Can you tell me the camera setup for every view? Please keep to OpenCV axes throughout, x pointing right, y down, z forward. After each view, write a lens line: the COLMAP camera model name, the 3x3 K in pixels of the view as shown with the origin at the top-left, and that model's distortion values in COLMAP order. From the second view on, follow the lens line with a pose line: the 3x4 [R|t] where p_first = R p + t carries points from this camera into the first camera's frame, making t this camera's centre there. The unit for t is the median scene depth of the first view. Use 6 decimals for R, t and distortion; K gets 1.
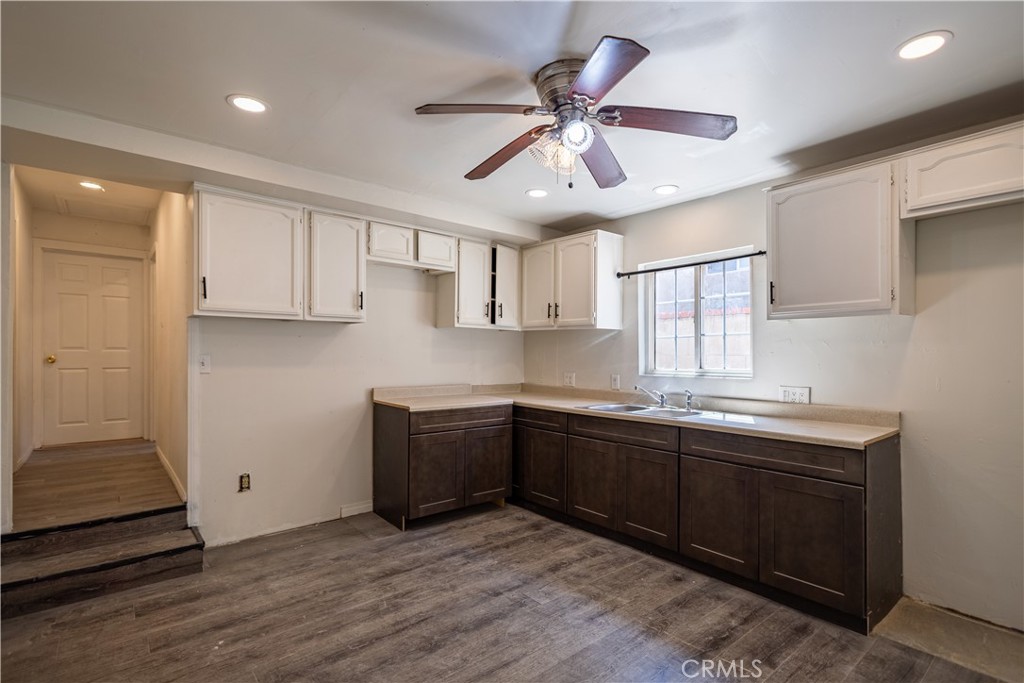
lens RADIAL K [[473.2, 0, 514.0], [0, 473.2, 348.9], [0, 0, 1]] dist [0.012110, -0.000423]
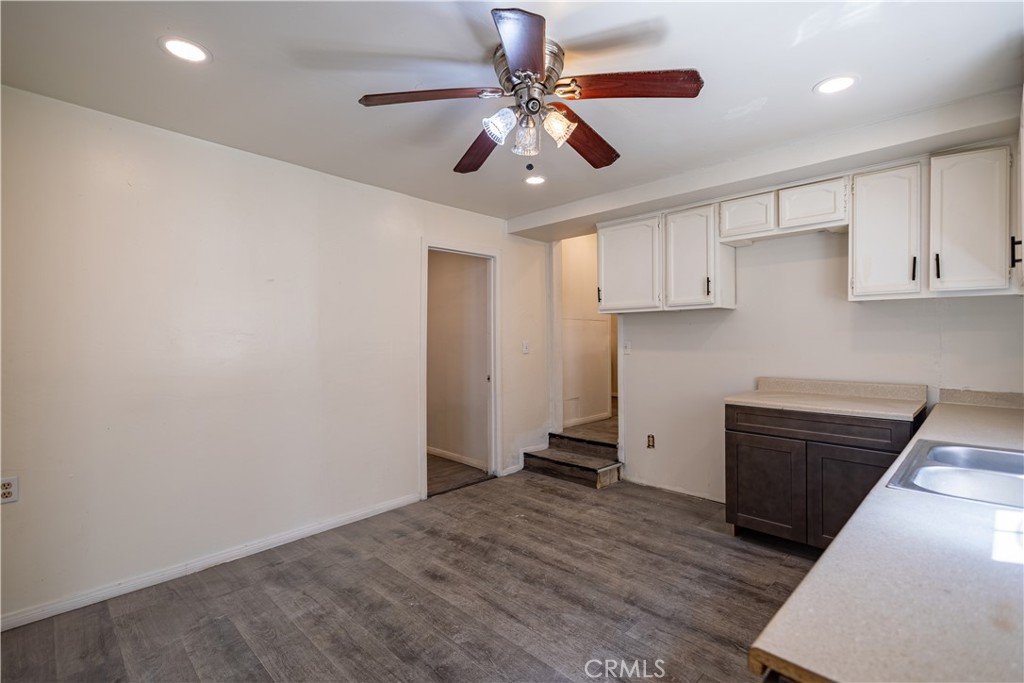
lens RADIAL K [[473.2, 0, 531.5], [0, 473.2, 334.2], [0, 0, 1]] dist [0.012110, -0.000423]
pose [[0.118332, -0.012174, -0.992899, 0.724561], [0.019027, 0.999769, -0.009991, 0.002112], [0.992792, -0.017709, 0.118537, 0.596069]]
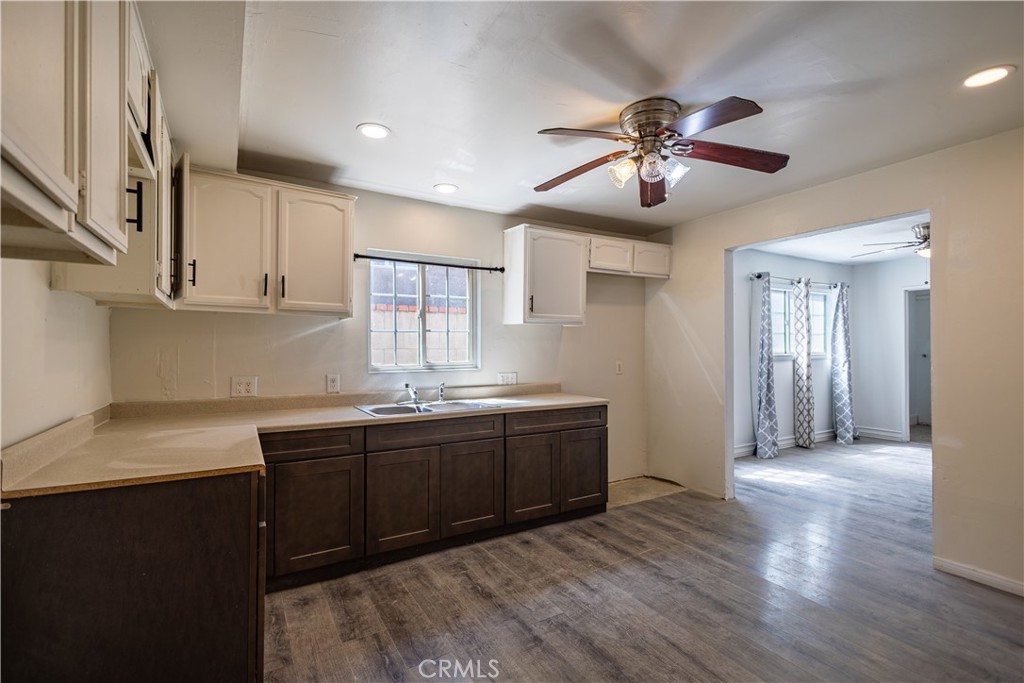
lens RADIAL K [[473.2, 0, 501.0], [0, 473.2, 342.9], [0, 0, 1]] dist [0.012110, -0.000423]
pose [[0.180420, 0.004678, 0.983578, -0.730179], [-0.009784, 0.999948, -0.002961, -0.000508], [-0.983541, -0.009089, 0.180457, 0.769751]]
